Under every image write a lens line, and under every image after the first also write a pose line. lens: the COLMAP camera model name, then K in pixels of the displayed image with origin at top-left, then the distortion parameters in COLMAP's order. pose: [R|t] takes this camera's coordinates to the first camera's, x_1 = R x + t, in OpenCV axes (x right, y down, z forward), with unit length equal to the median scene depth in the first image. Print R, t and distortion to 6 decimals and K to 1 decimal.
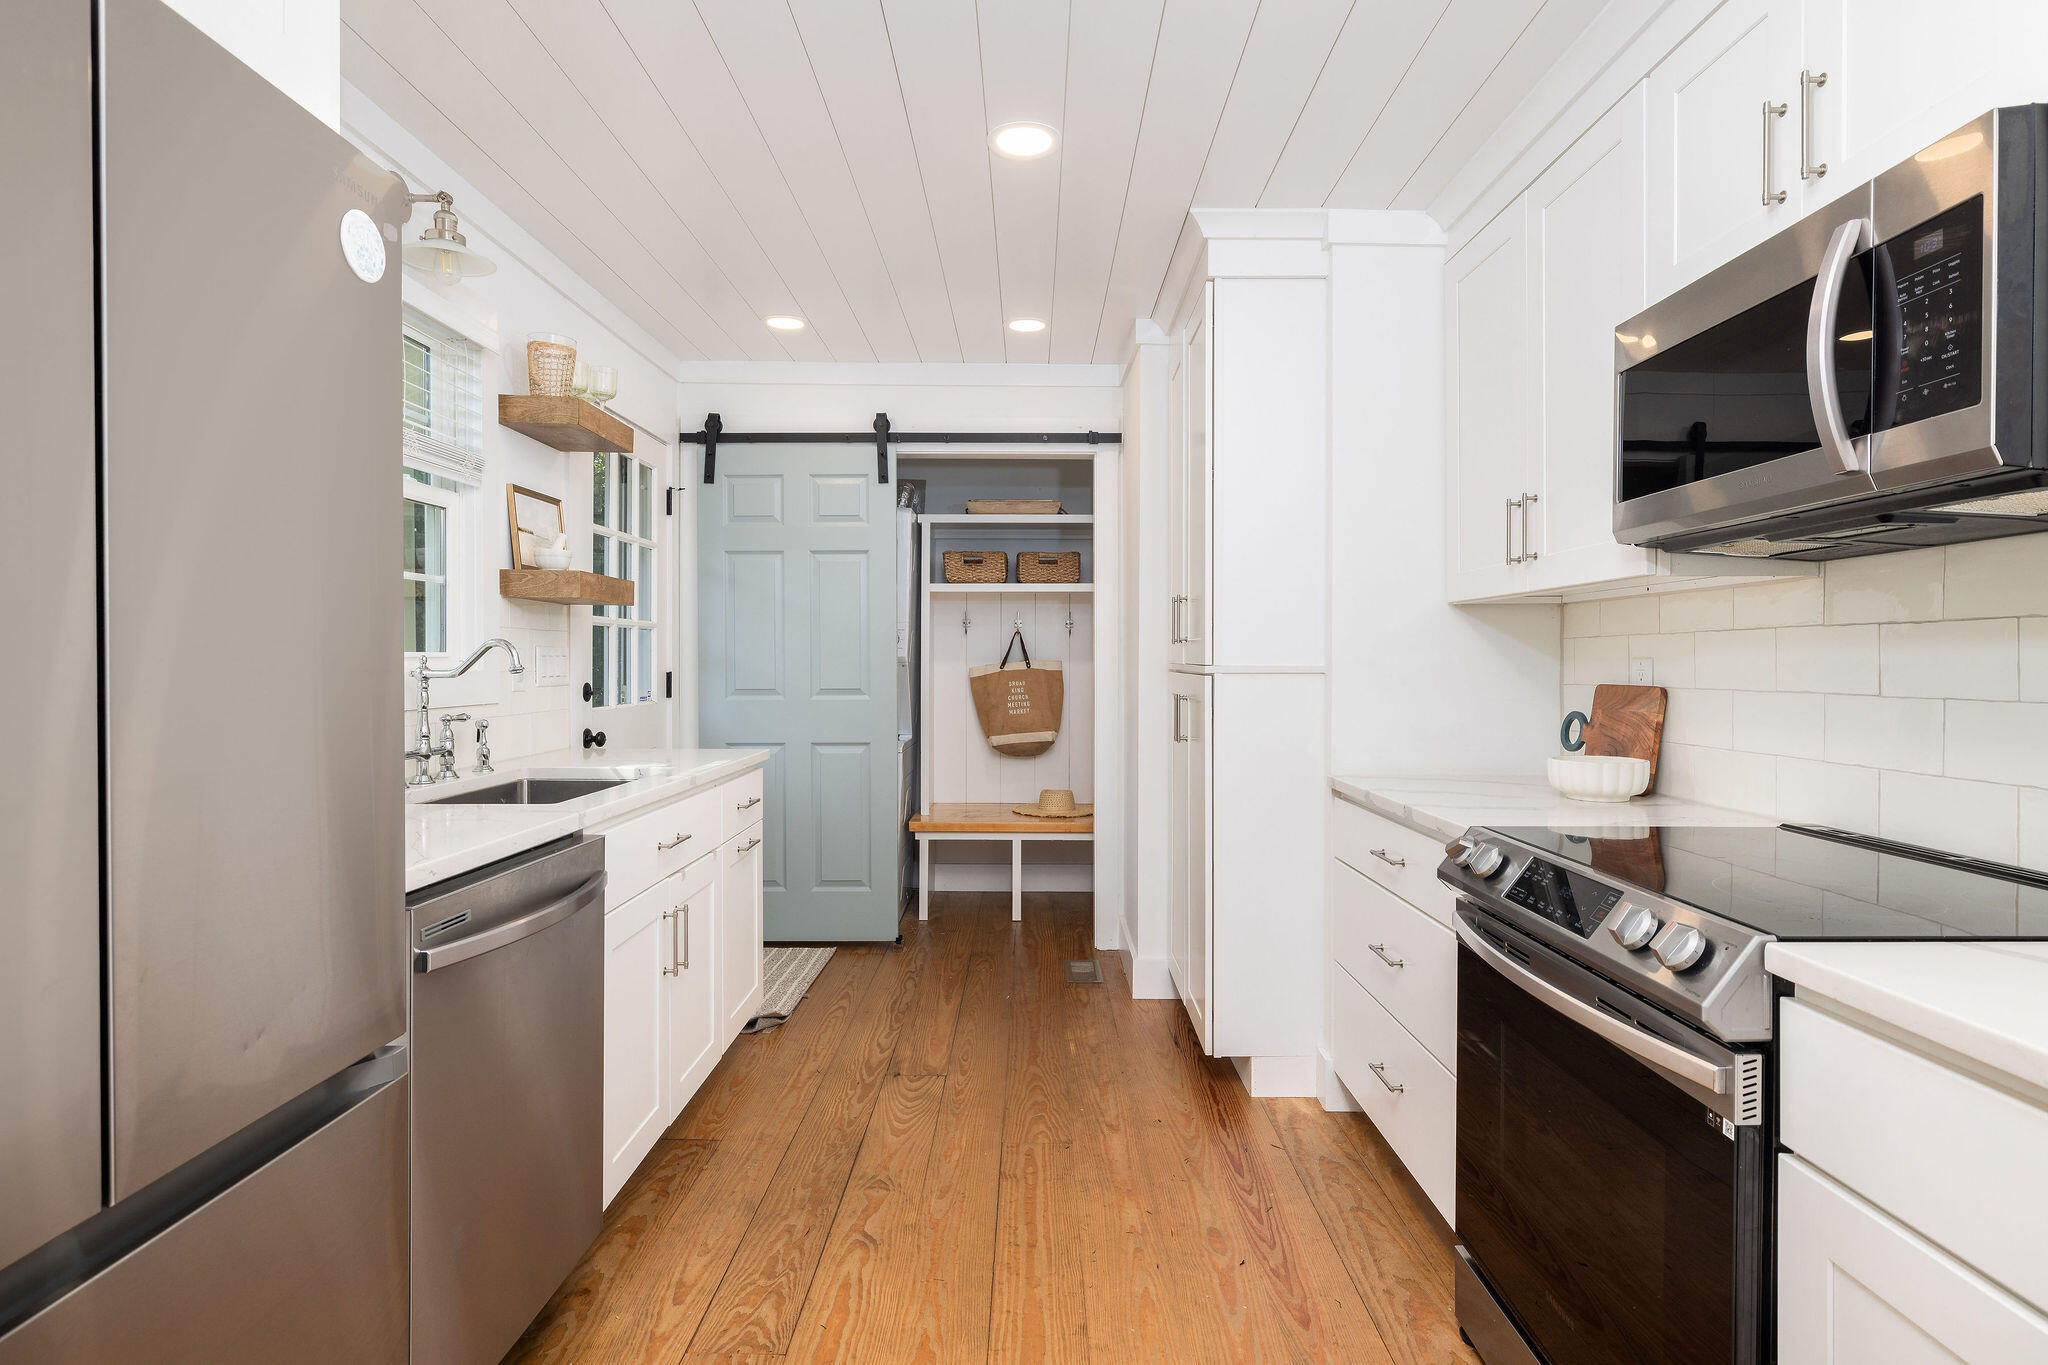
lens RADIAL K [[1074.9, 0, 1029.8], [0, 1074.9, 669.3], [0, 0, 1]] dist [-0.002215, 0.000102]
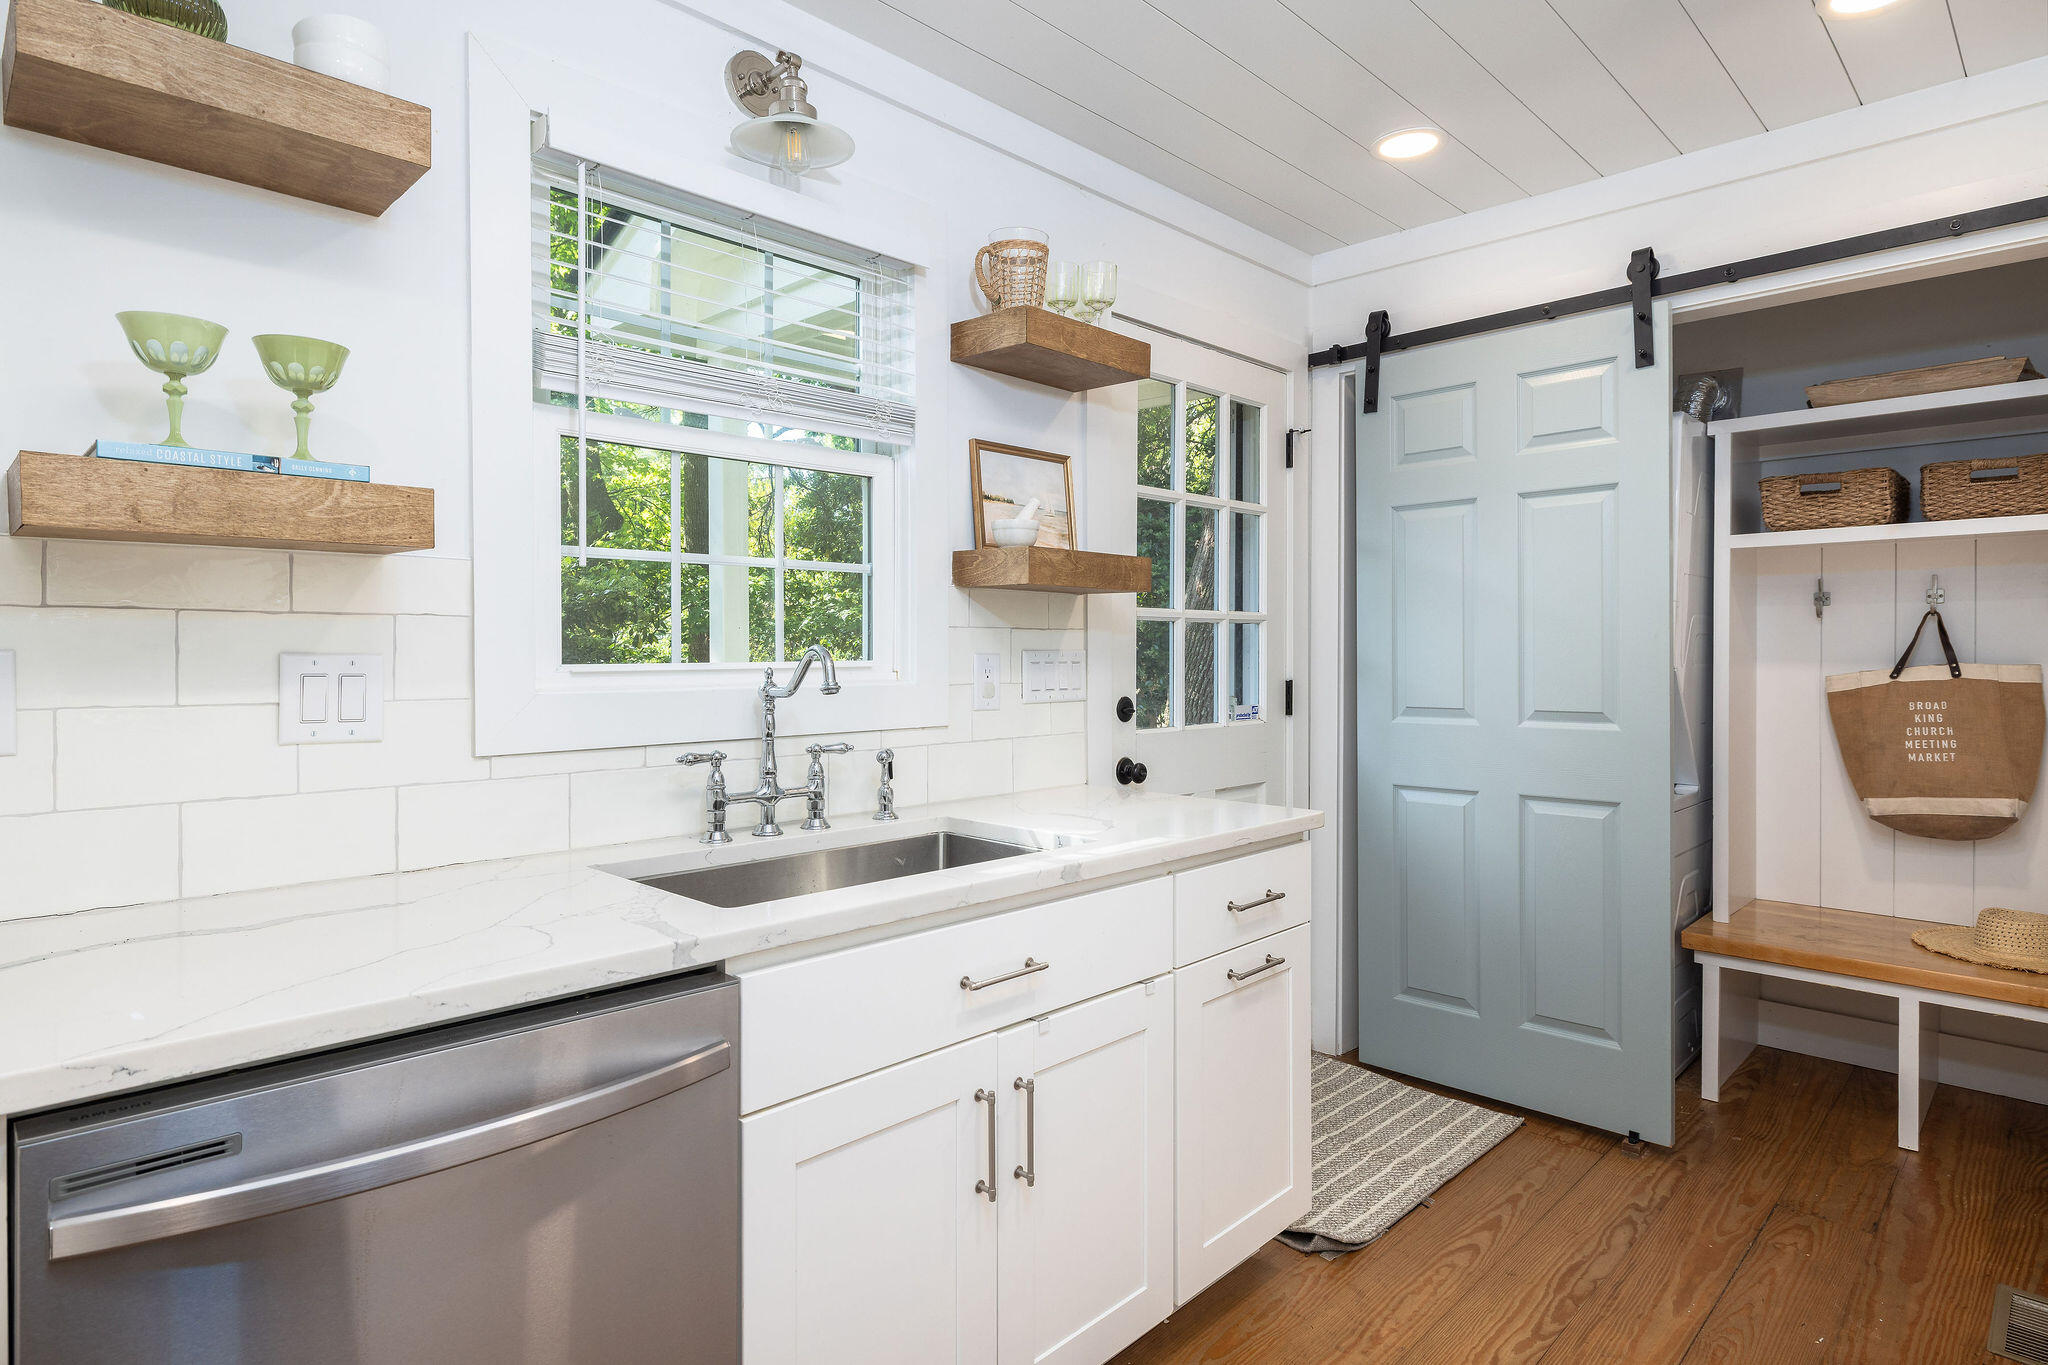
lens RADIAL K [[1111.3, 0, 1025.8], [0, 1111.3, 660.8], [0, 0, 1]] dist [0.003103, -0.002223]
pose [[0.710884, 0.001058, -0.703309, 0.074929], [-0.001770, 0.999998, -0.000284, -0.010766], [0.703307, 0.001447, 0.710885, 0.342333]]
